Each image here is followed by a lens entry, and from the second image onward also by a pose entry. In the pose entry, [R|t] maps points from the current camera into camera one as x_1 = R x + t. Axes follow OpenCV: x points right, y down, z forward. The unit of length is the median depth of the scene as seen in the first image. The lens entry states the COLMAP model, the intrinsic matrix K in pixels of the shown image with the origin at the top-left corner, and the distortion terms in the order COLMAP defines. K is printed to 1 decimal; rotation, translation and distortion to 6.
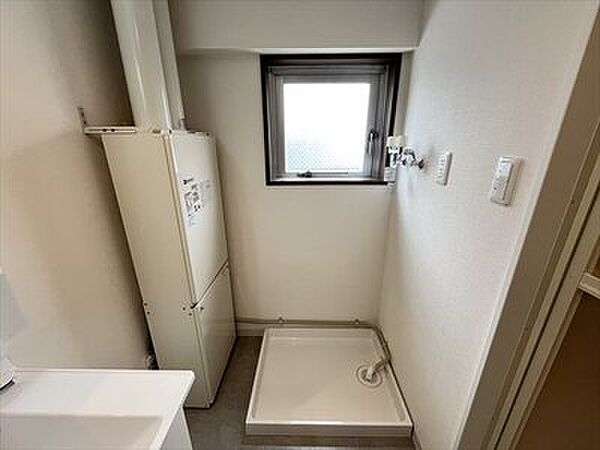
lens RADIAL K [[242.5, 0, 300.6], [0, 242.5, 225.8], [0, 0, 1]] dist [-0.004002, 0.000149]
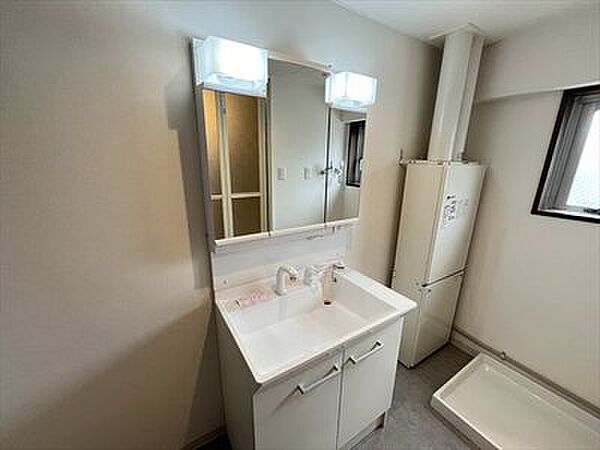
lens RADIAL K [[242.5, 0, 299.5], [0, 242.5, 224.9], [0, 0, 1]] dist [-0.004002, 0.000149]
pose [[0.545826, 0.234592, -0.804389, 0.175769], [-0.285693, 0.954585, 0.084536, 0.077137], [0.787689, 0.183666, 0.588058, -0.384209]]
